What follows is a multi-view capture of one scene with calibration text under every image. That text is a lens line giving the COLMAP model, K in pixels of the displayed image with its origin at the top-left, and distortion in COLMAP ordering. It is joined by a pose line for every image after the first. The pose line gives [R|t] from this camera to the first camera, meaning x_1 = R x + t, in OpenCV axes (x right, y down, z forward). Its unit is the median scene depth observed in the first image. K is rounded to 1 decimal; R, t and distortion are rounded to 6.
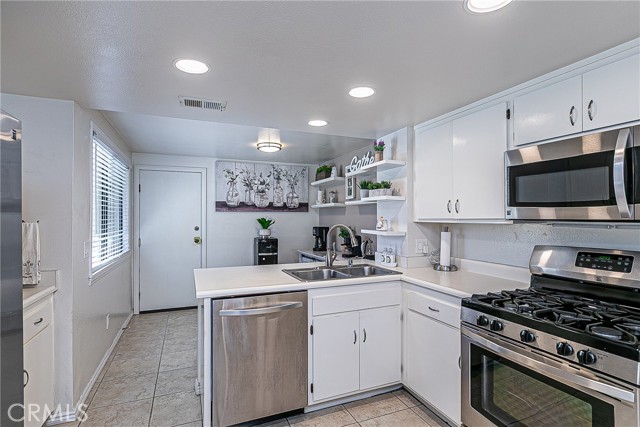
lens RADIAL K [[322.5, 0, 321.4], [0, 322.5, 213.7], [0, 0, 1]] dist [-0.001716, 0.001822]
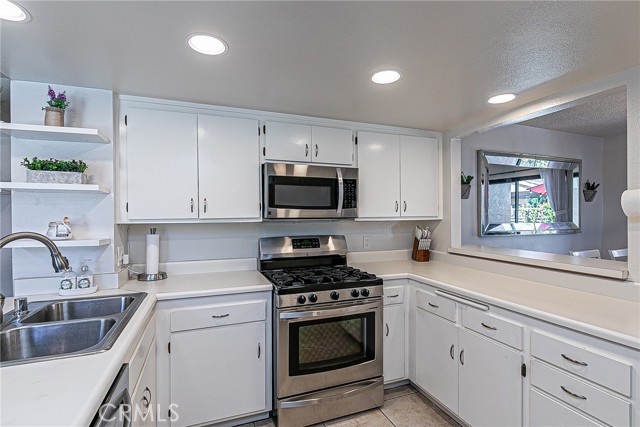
lens RADIAL K [[310.6, 0, 317.9], [0, 310.6, 213.9], [0, 0, 1]] dist [0.000940, 0.000359]
pose [[0.031782, 0.003810, 0.999488, -0.395844], [-0.005579, 0.999978, -0.003634, 0.002841], [-0.999479, -0.005461, 0.031803, 0.508634]]
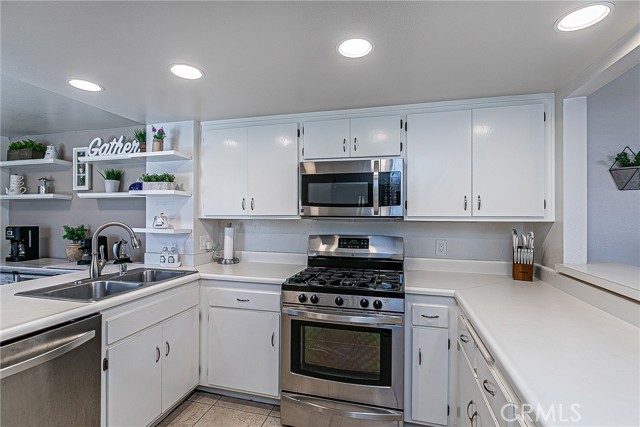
lens RADIAL K [[298.8, 0, 318.6], [0, 298.8, 213.1], [0, 0, 1]] dist [-0.001697, -0.001184]
pose [[0.611696, 0.009693, 0.791034, -0.207952], [-0.014727, 0.999891, -0.000864, 0.004341], [-0.790956, -0.011121, 0.611772, 0.146525]]
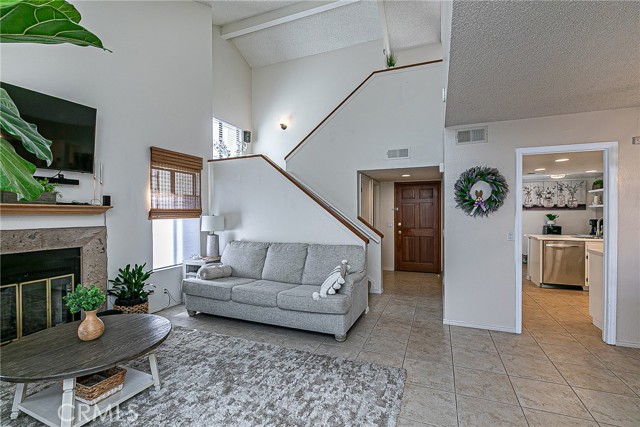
lens RADIAL K [[298.8, 0, 319.4], [0, 298.8, 211.4], [0, 0, 1]] dist [-0.001697, -0.001184]
pose [[0.716045, -0.001880, -0.698052, 0.076147], [0.004966, 0.999985, 0.002401, -0.017355], [0.698037, -0.005186, 0.716043, -1.634818]]
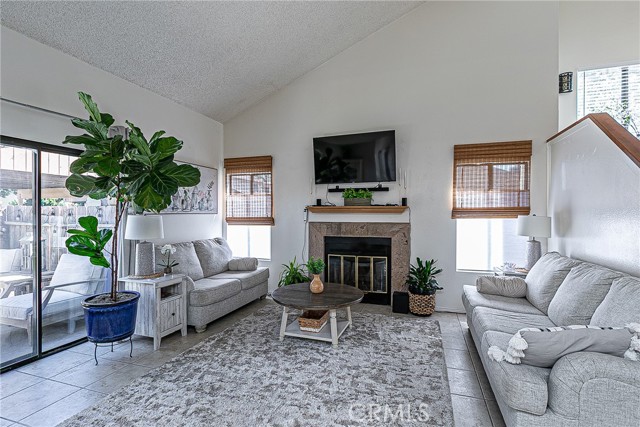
lens RADIAL K [[310.6, 0, 315.3], [0, 310.6, 214.1], [0, 0, 1]] dist [0.000940, 0.000359]
pose [[-0.660921, 0.009850, -0.750391, 0.057902], [0.009129, 0.999945, 0.005085, -0.014057], [0.750400, -0.003490, -0.660974, -0.709507]]
